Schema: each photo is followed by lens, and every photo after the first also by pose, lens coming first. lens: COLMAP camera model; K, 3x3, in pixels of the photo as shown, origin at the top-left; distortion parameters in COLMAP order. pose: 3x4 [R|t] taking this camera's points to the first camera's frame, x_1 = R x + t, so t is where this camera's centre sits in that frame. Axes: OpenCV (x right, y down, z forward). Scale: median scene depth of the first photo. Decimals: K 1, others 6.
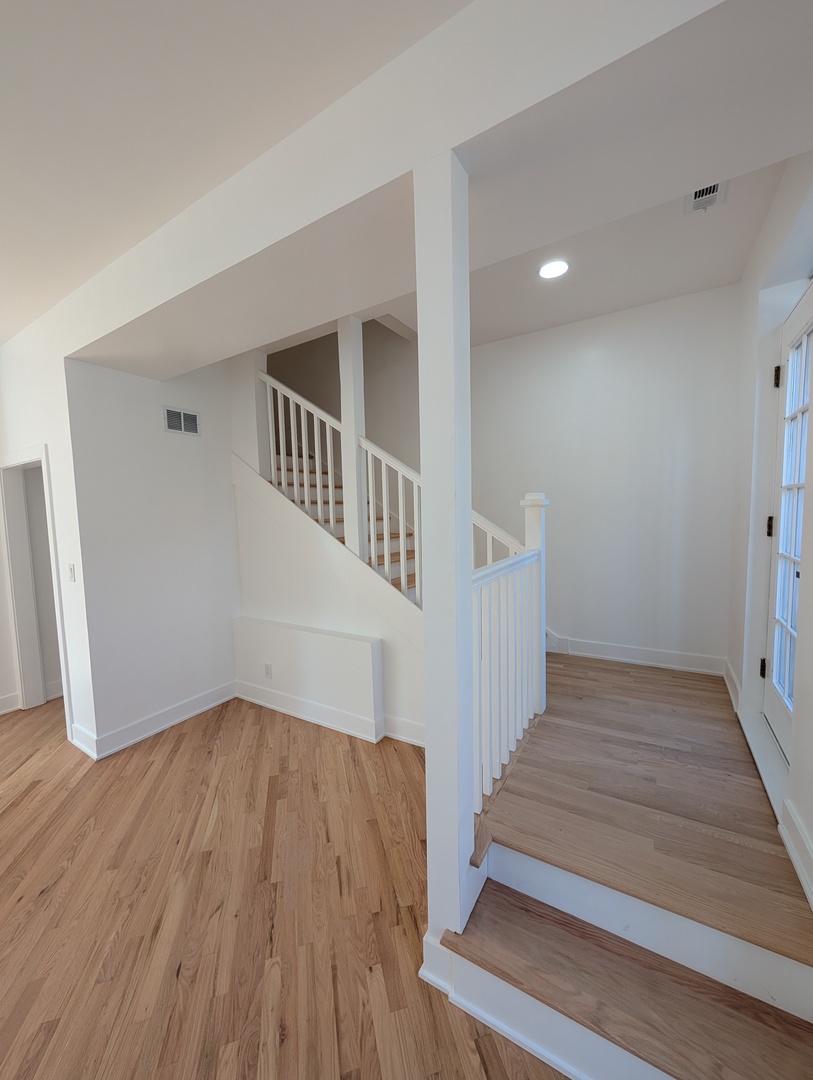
lens RADIAL K [[409.0, 0, 404.0], [0, 409.0, 540.6], [0, 0, 1]] dist [0.000981, 0.000266]
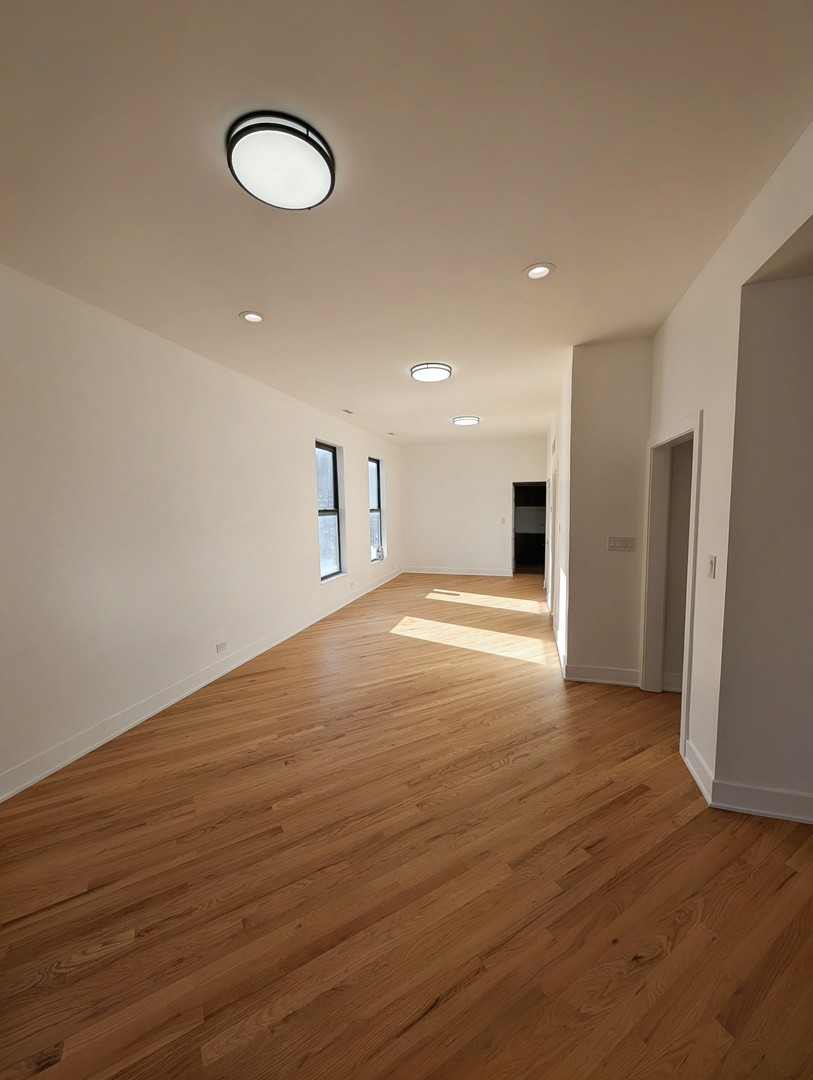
lens RADIAL K [[409.0, 0, 404.0], [0, 409.0, 540.6], [0, 0, 1]] dist [0.000981, 0.000266]
pose [[0.262450, 0.107848, -0.958900, -0.196092], [-0.064967, 0.993455, 0.093953, -0.008523], [0.962756, 0.037639, 0.267739, 0.191552]]
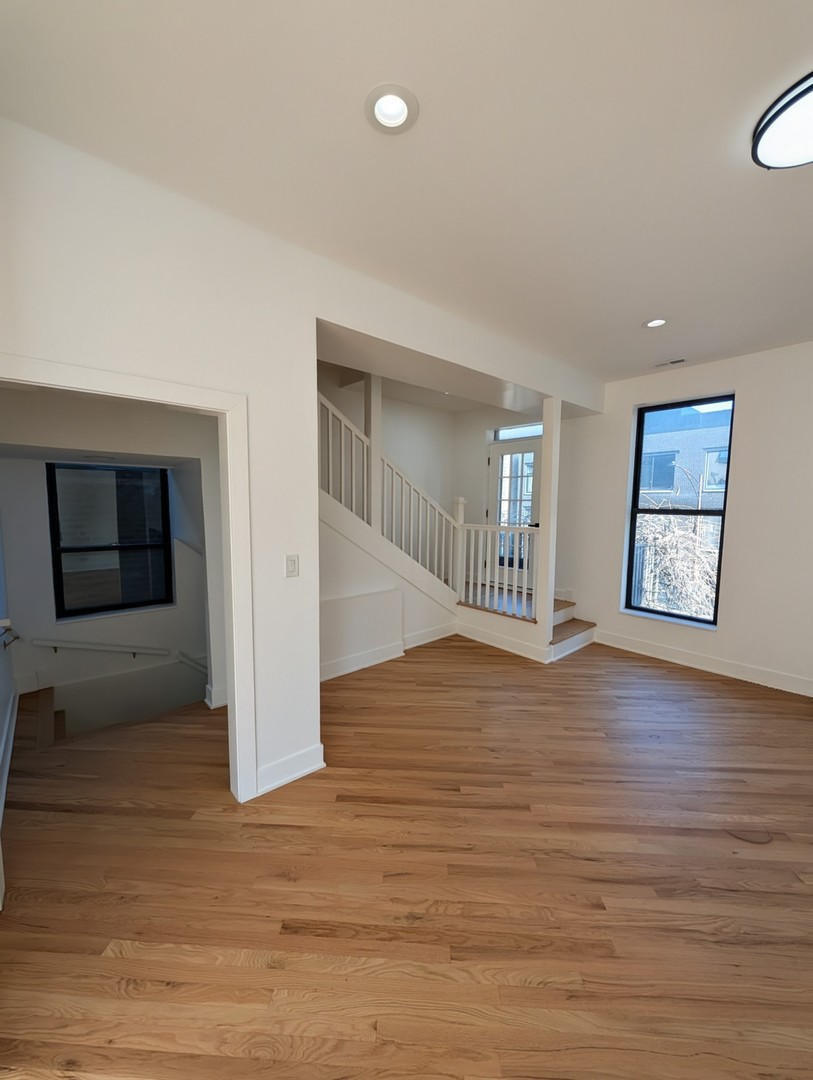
lens RADIAL K [[409.0, 0, 404.0], [0, 409.0, 540.6], [0, 0, 1]] dist [0.000981, 0.000266]
pose [[0.303969, -0.055526, 0.951062, -1.483502], [0.052629, 0.997754, 0.041432, 0.005312], [-0.951227, 0.037459, 0.306209, 0.514222]]
